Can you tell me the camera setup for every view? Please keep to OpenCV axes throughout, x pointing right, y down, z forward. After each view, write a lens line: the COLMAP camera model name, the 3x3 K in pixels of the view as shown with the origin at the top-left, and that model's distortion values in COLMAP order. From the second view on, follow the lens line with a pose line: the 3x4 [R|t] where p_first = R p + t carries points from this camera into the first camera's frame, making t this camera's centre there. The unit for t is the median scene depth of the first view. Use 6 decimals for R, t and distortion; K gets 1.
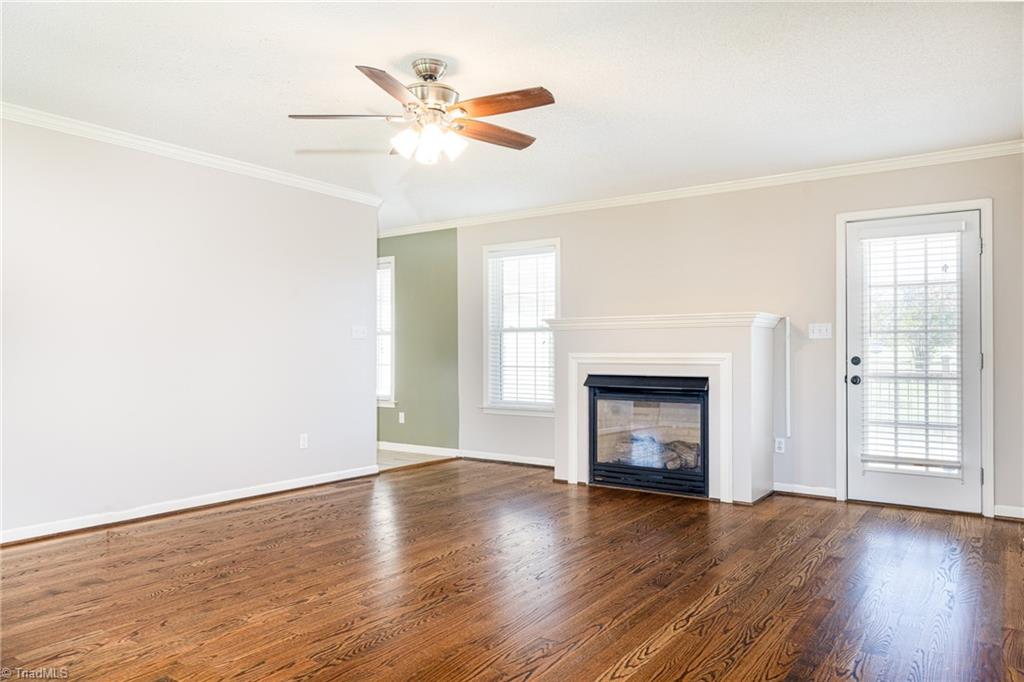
lens RADIAL K [[692.9, 0, 510.3], [0, 692.9, 344.0], [0, 0, 1]] dist [-0.006093, 0.002532]
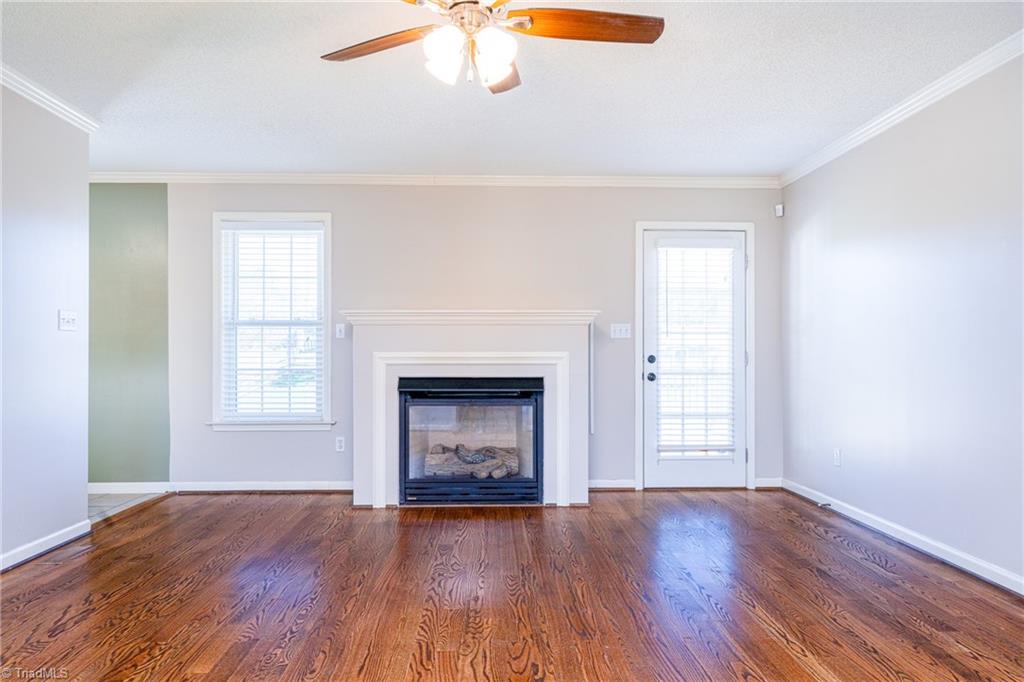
lens RADIAL K [[692.9, 0, 512.0], [0, 692.9, 343.5], [0, 0, 1]] dist [-0.006093, 0.002532]
pose [[0.799812, 0.006522, 0.600216, -0.577867], [-0.006927, 0.999975, -0.001636, 0.005634], [-0.600211, -0.002849, 0.799836, 0.472584]]
